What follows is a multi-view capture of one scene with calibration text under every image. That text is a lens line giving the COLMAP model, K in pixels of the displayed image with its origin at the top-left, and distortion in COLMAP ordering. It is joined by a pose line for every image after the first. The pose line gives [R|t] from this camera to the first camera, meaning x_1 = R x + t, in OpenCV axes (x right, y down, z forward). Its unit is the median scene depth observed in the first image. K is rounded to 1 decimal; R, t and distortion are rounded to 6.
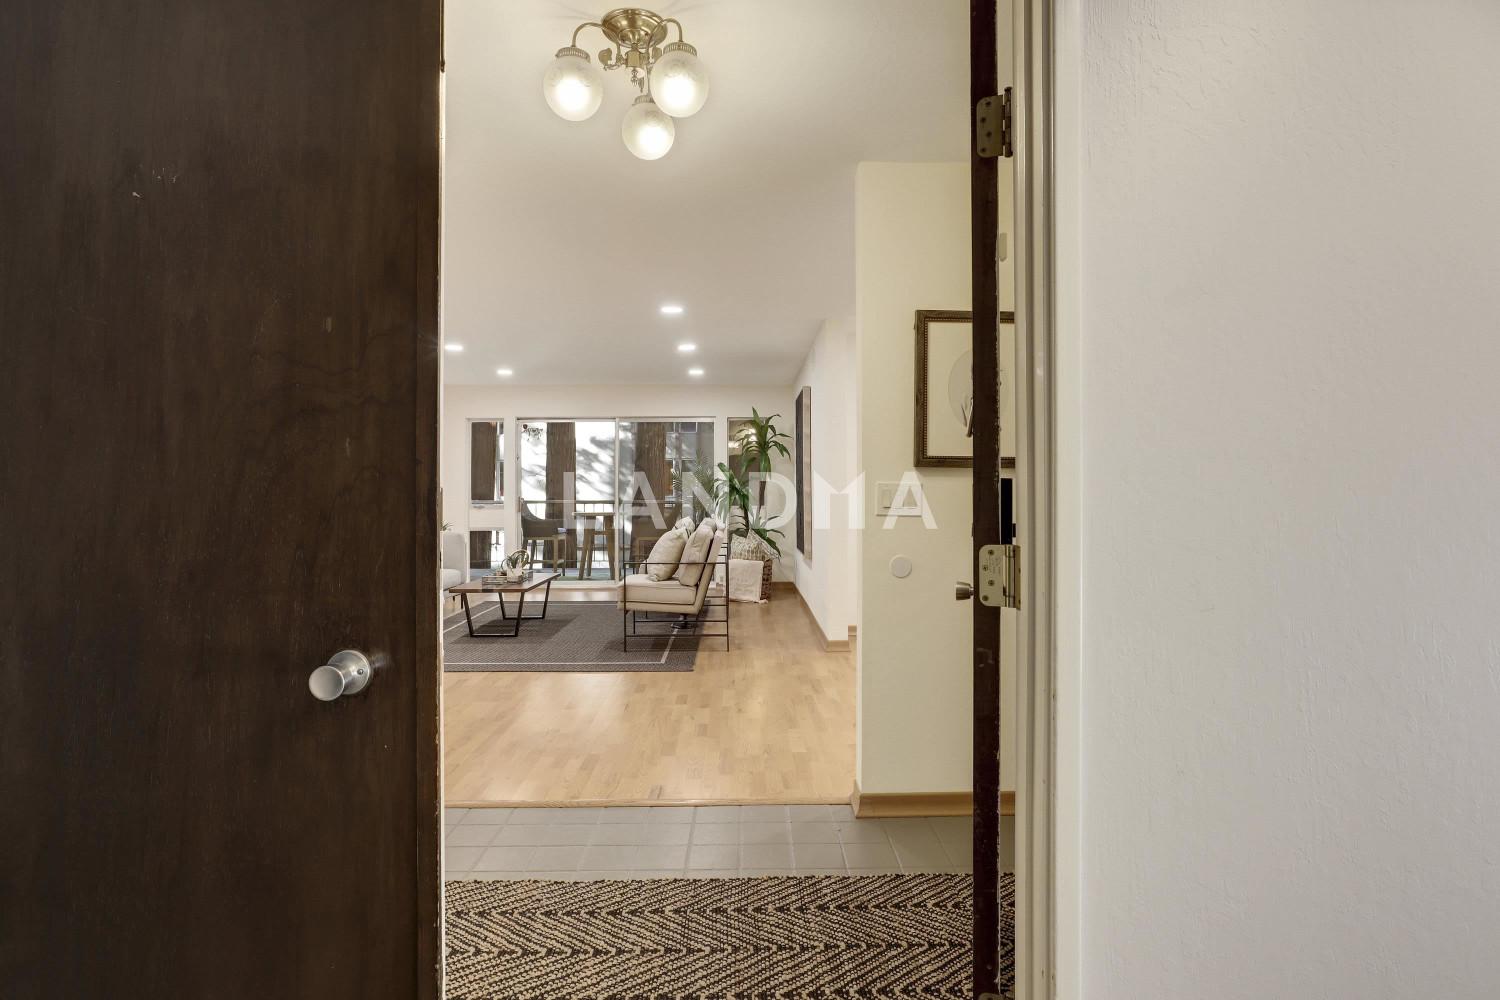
lens RADIAL K [[771.0, 0, 752.5], [0, 771.0, 493.5], [0, 0, 1]] dist [-0.023805, 0.011423]
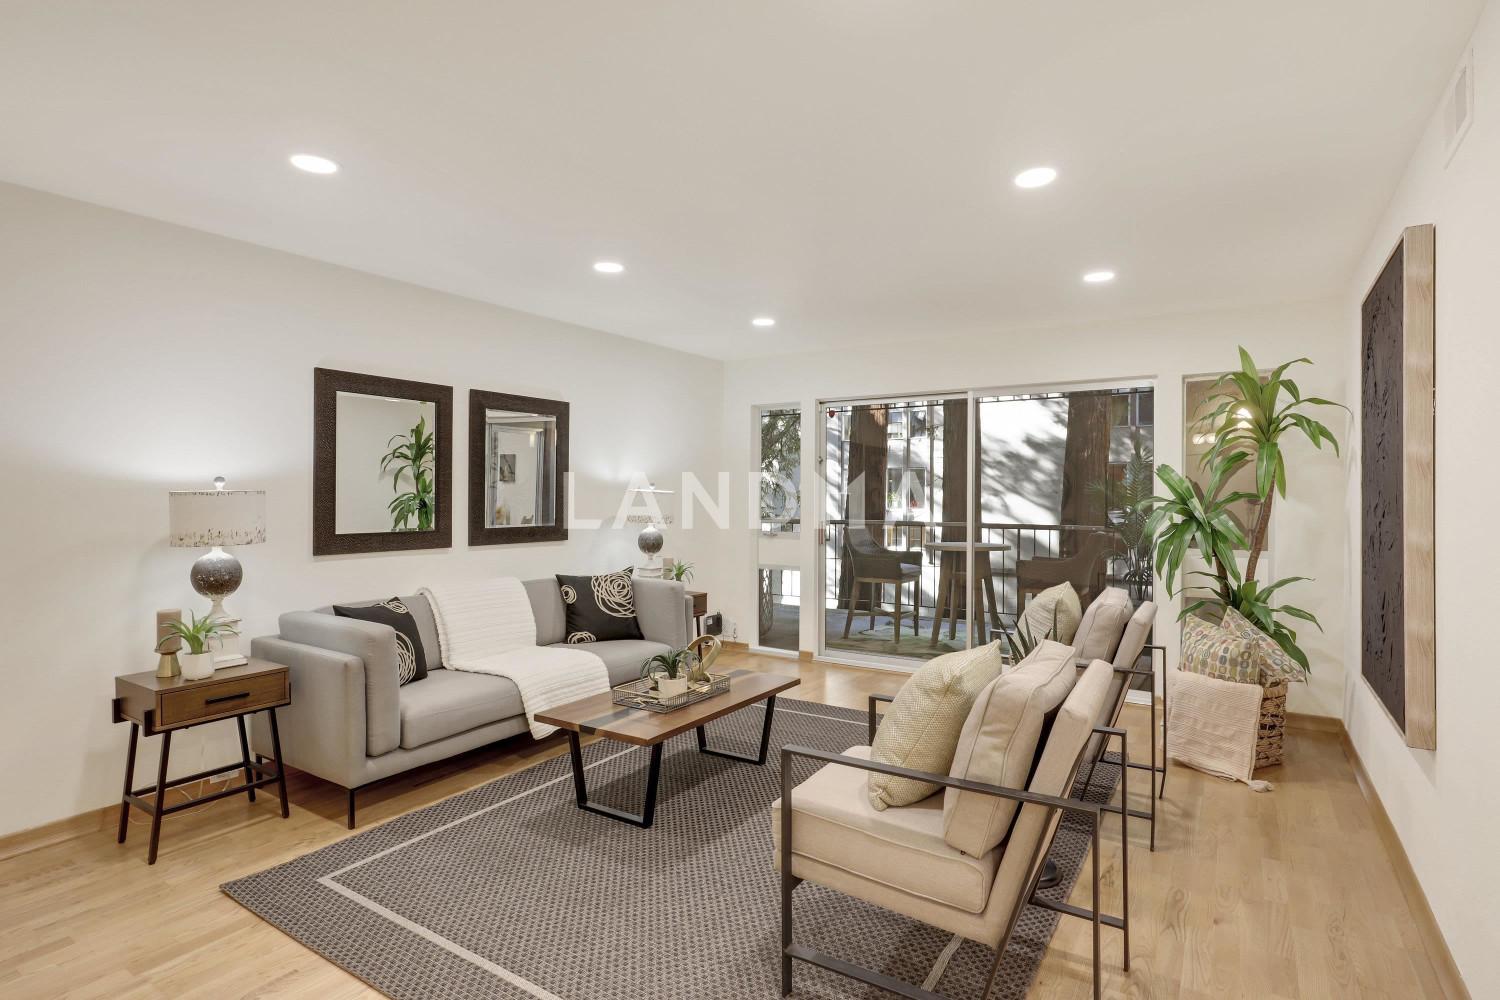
lens RADIAL K [[771.0, 0, 756.0], [0, 771.0, 502.1], [0, 0, 1]] dist [-0.023805, 0.011423]
pose [[0.837192, 0.009596, -0.546824, 0.009233], [-0.009658, 0.999950, 0.002761, -0.014936], [0.546823, 0.002969, 0.837243, 0.456961]]
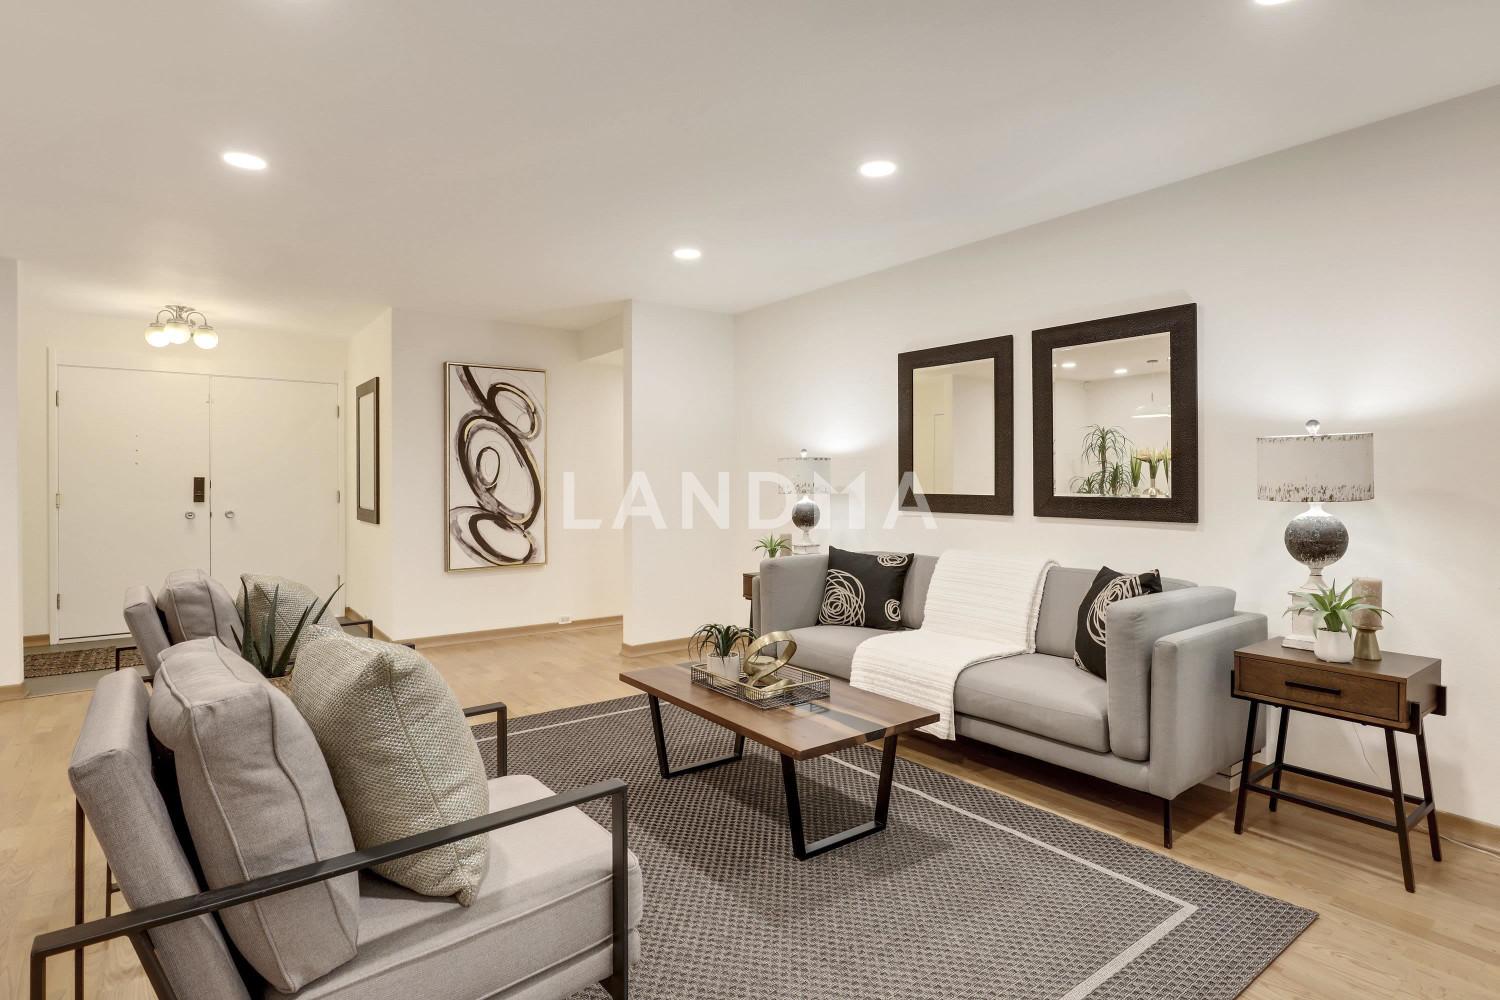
lens RADIAL K [[771.0, 0, 741.5], [0, 771.0, 478.7], [0, 0, 1]] dist [-0.023805, 0.011423]
pose [[-0.813279, 0.002147, -0.581869, -0.043085], [-0.003033, 0.999964, 0.007929, -0.006495], [0.581866, 0.008214, -0.813244, 1.029933]]
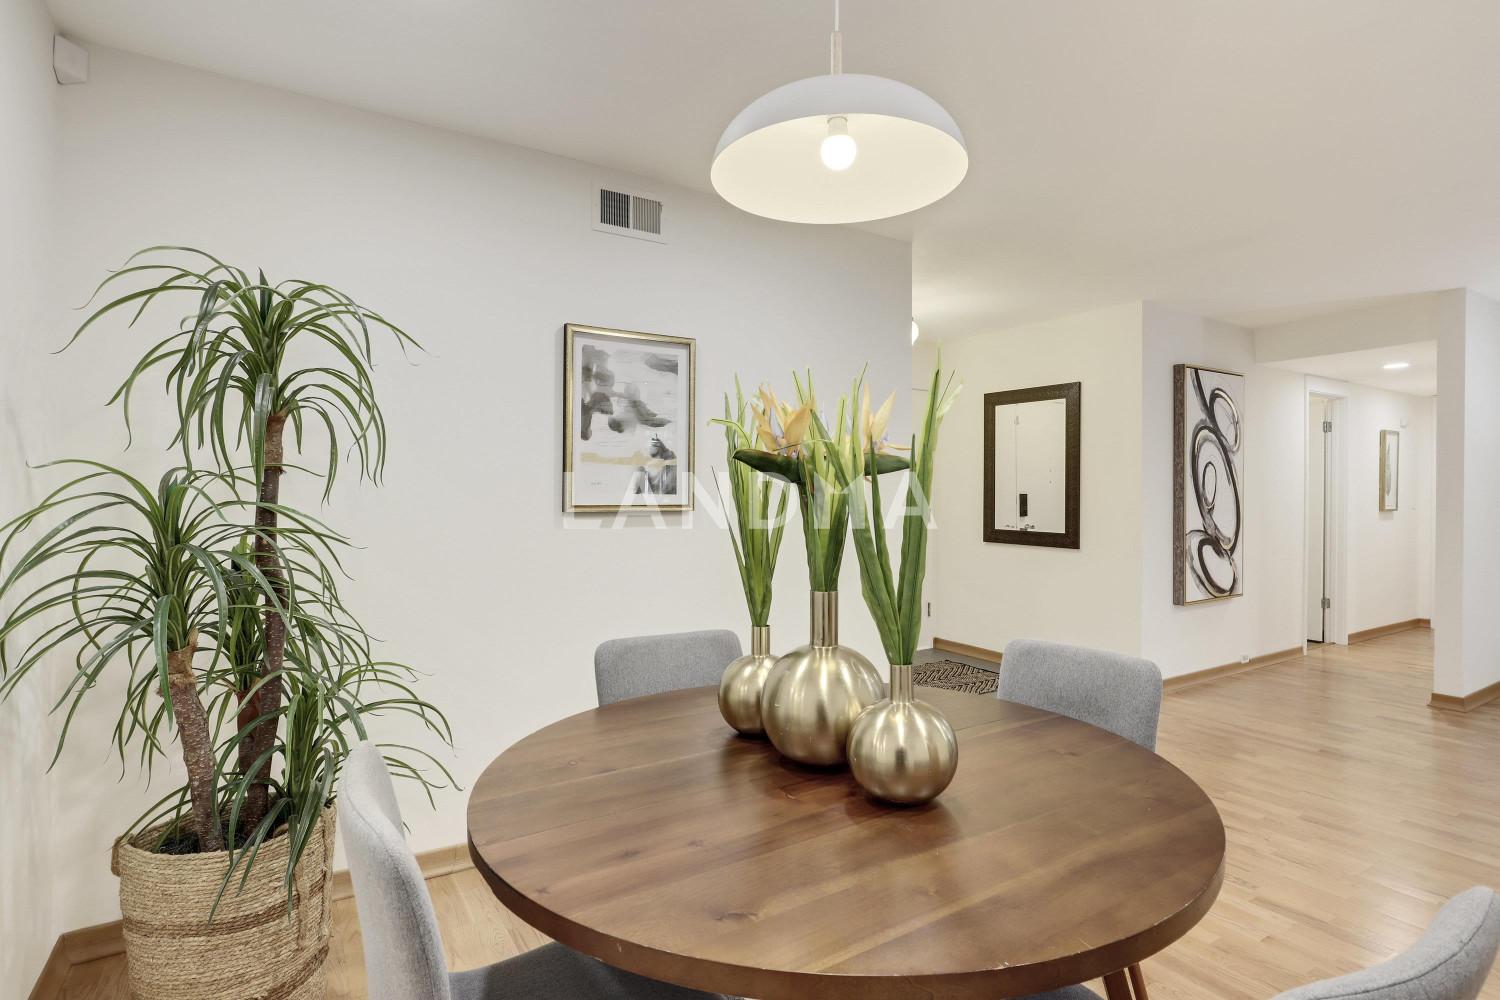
lens RADIAL K [[771.0, 0, 759.6], [0, 771.0, 492.3], [0, 0, 1]] dist [-0.023805, 0.011423]
pose [[-0.851572, 0.000090, -0.524237, 0.338293], [-0.007446, 0.999897, 0.012268, -0.009586], [0.524185, 0.014351, -0.851484, 0.678263]]
